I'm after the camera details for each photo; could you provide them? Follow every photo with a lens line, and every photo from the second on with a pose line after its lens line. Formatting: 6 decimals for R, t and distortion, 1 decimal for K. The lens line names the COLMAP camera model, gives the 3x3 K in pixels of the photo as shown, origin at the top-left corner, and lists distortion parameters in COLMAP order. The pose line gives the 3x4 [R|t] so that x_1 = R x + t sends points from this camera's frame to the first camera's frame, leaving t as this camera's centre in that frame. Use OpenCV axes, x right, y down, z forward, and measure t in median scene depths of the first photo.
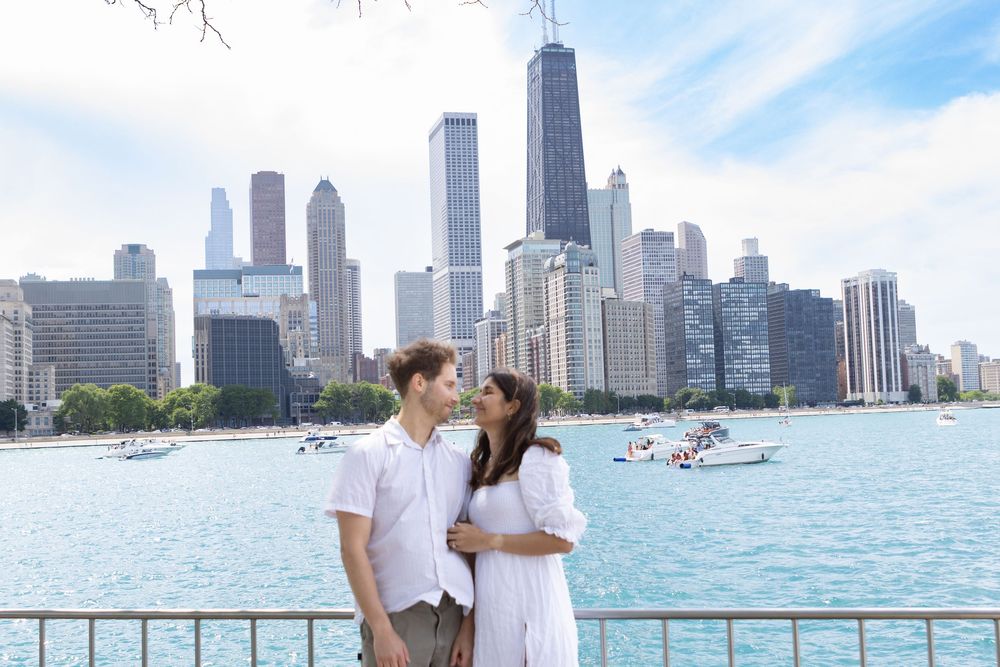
lens RADIAL K [[1193.6, 0, 499.5], [0, 1193.6, 331.6], [0, 0, 1]] dist [-0.013922, 0.000000]
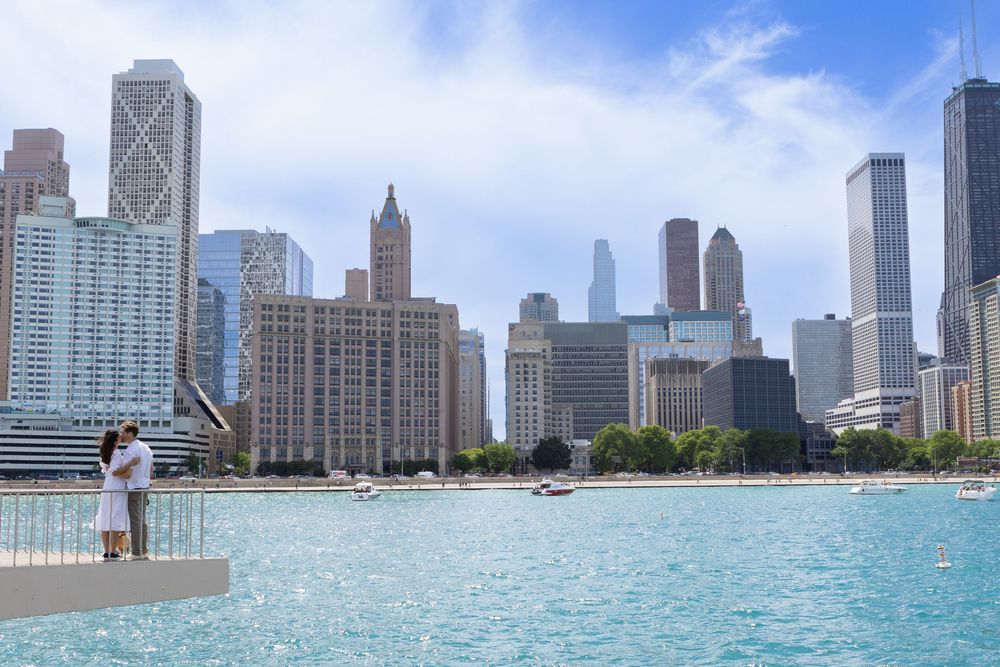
lens RADIAL K [[1151.4, 0, 499.8], [0, 1151.4, 336.2], [0, 0, 1]] dist [0.010617, 0.000000]
pose [[0.972593, 0.000514, -0.232516, -0.139501], [-0.010526, 0.999070, -0.041819, 0.007935], [0.232278, 0.043121, 0.971693, 0.031810]]
